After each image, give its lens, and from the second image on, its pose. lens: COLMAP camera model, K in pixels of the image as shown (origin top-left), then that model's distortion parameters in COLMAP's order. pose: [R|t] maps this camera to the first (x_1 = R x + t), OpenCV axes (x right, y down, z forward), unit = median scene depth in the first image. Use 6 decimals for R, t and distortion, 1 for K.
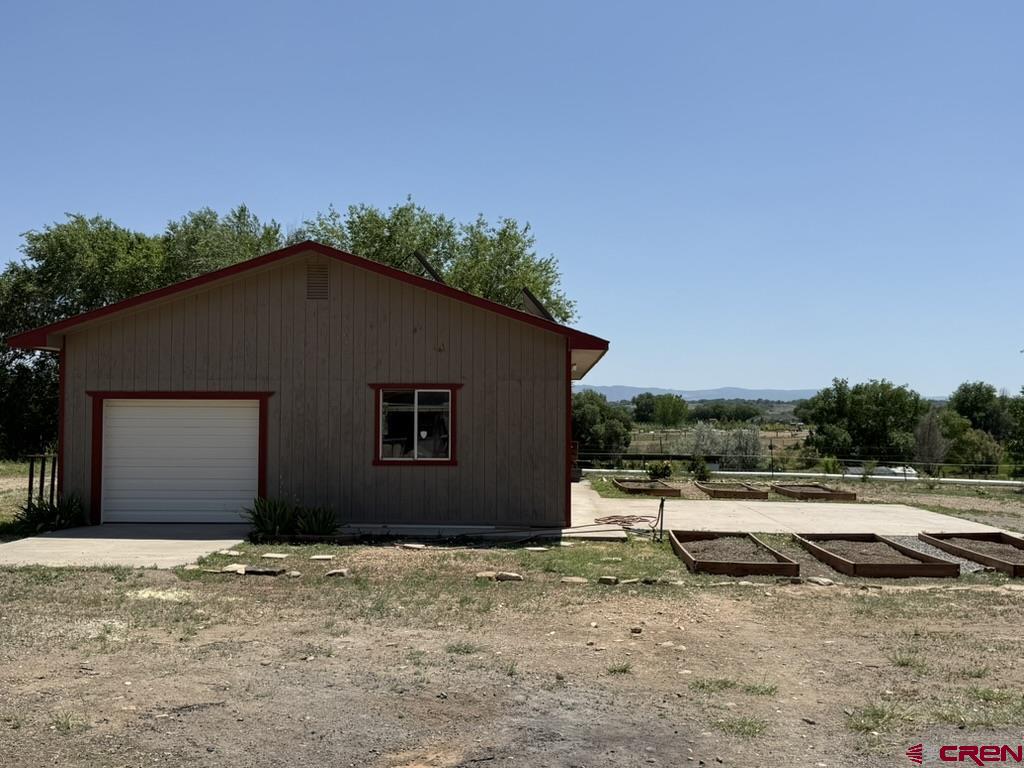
lens RADIAL K [[1044.0, 0, 512.2], [0, 1044.0, 382.8], [0, 0, 1]] dist [-0.011903, 0.000000]
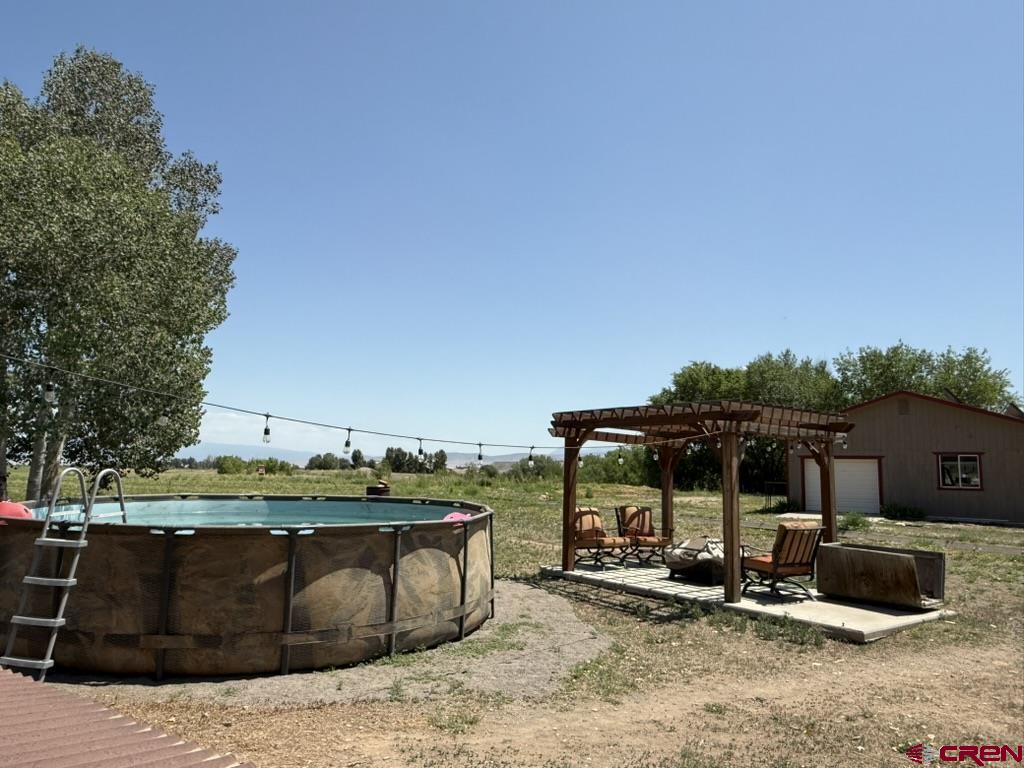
lens RADIAL K [[713.3, 0, 511.5], [0, 713.3, 387.8], [0, 0, 1]] dist [0.004851, 0.003022]
pose [[0.856711, -0.046573, -0.513689, -0.046114], [0.002007, 0.996209, -0.086972, -0.001948], [0.515792, 0.073479, 0.853557, -0.292605]]
